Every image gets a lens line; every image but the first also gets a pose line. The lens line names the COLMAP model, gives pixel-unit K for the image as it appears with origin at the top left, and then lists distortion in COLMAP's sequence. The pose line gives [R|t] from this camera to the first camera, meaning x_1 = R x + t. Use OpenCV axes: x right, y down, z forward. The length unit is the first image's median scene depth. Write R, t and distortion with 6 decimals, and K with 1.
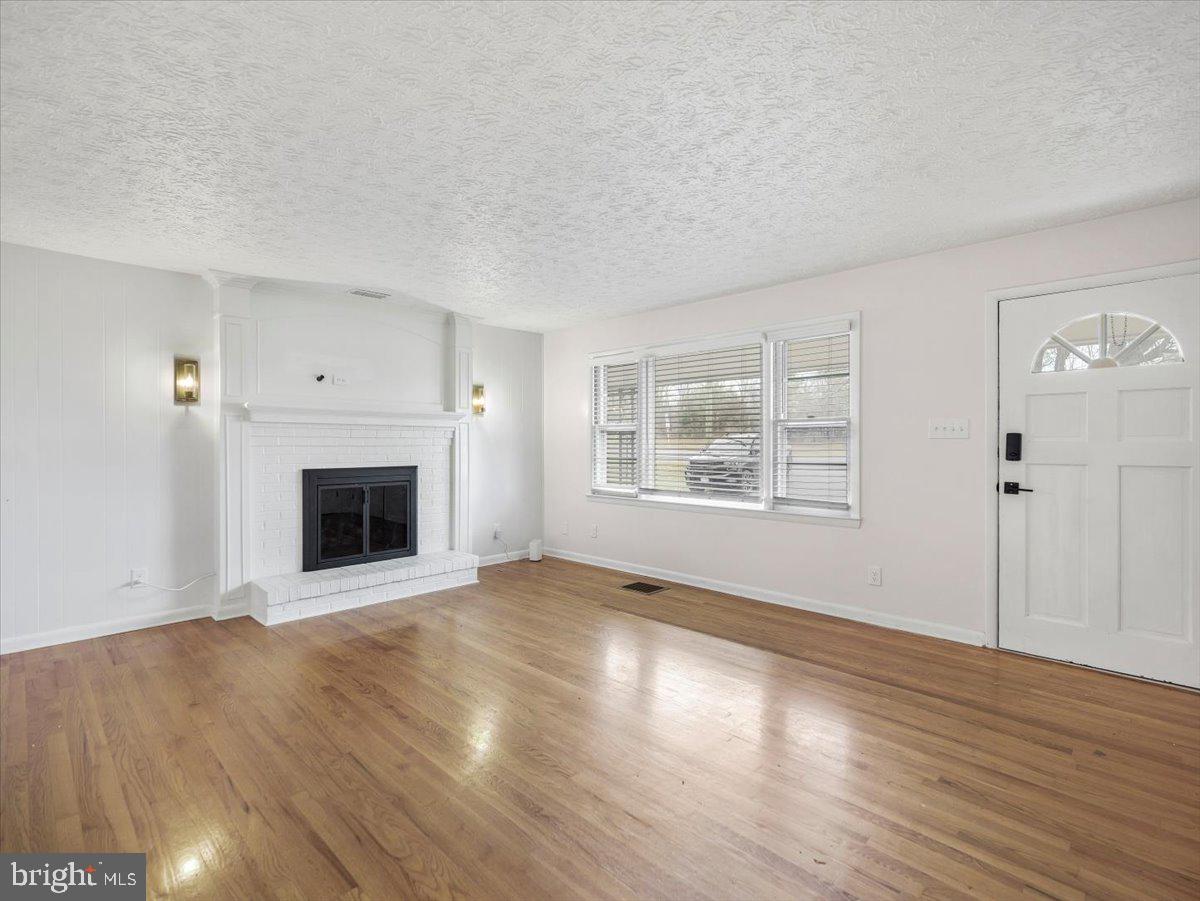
lens RADIAL K [[589.1, 0, 607.8], [0, 589.1, 449.3], [0, 0, 1]] dist [0.013226, 0.001311]
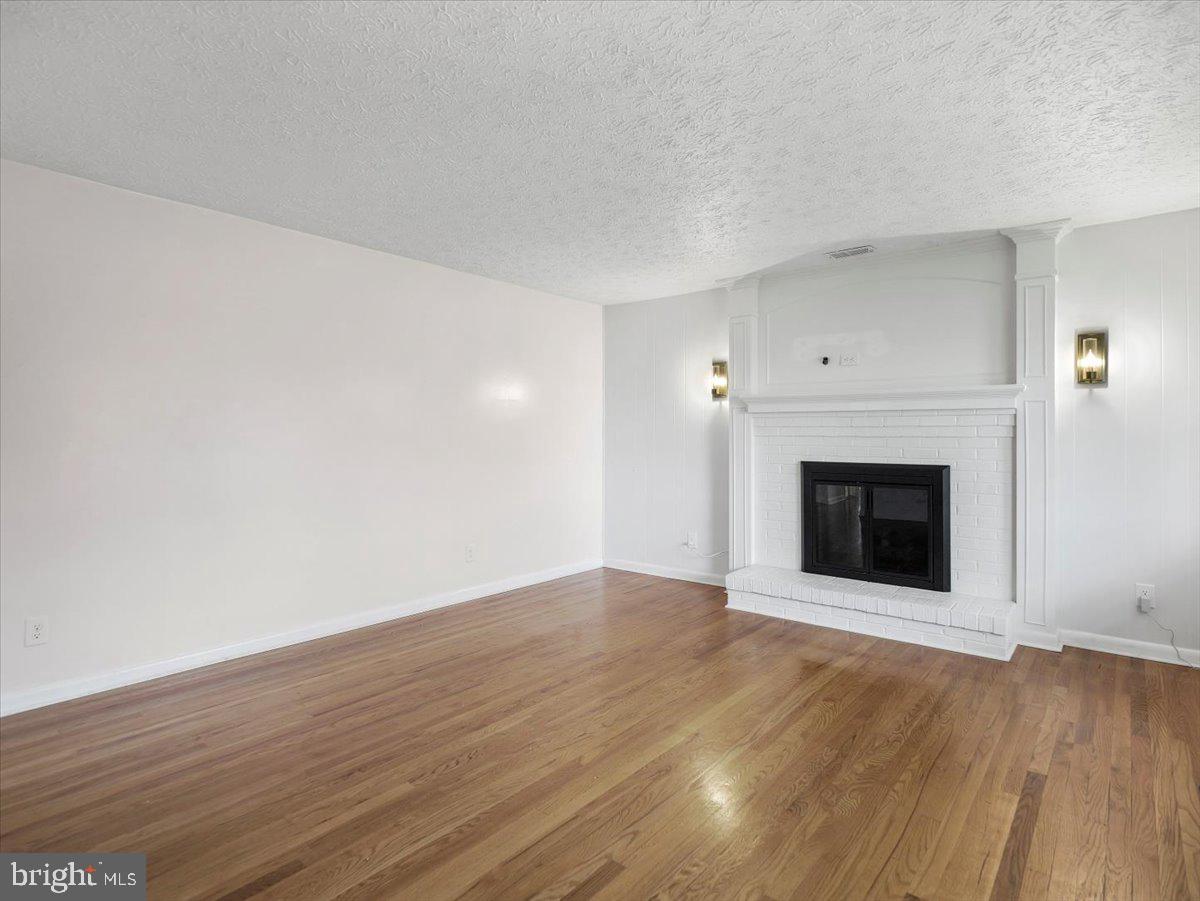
lens RADIAL K [[653.3, 0, 582.7], [0, 653.3, 430.6], [0, 0, 1]] dist [0.003045, 0.001130]
pose [[0.052161, -0.000873, -0.998638, 0.499413], [-0.011212, 0.999936, -0.001460, -0.009132], [0.998576, 0.011272, 0.052148, 0.600633]]
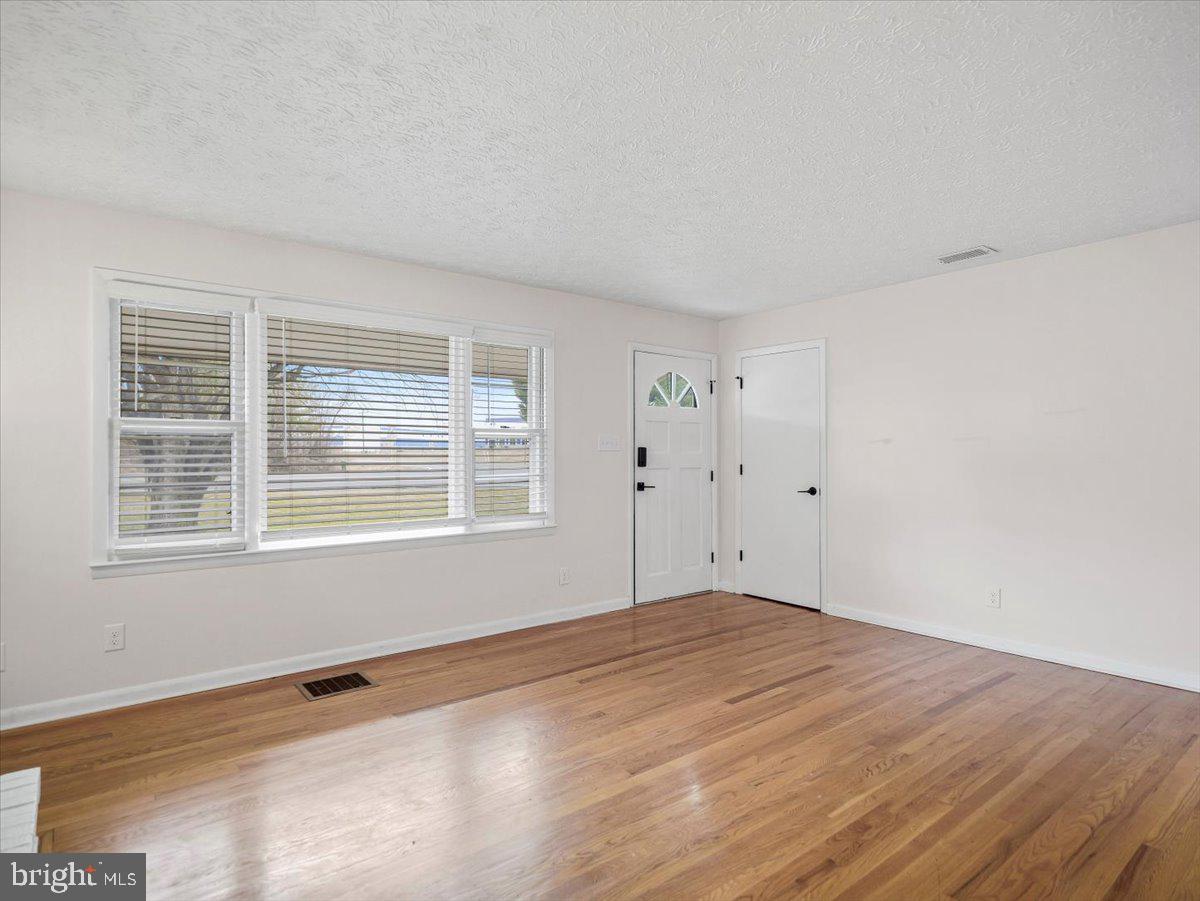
lens RADIAL K [[653.3, 0, 610.9], [0, 653.3, 450.0], [0, 0, 1]] dist [0.003045, 0.001130]
pose [[0.115912, 0.008030, 0.993227, -0.664154], [0.013541, 0.999862, -0.009664, -0.005256], [-0.993167, 0.014569, 0.115788, 0.689972]]
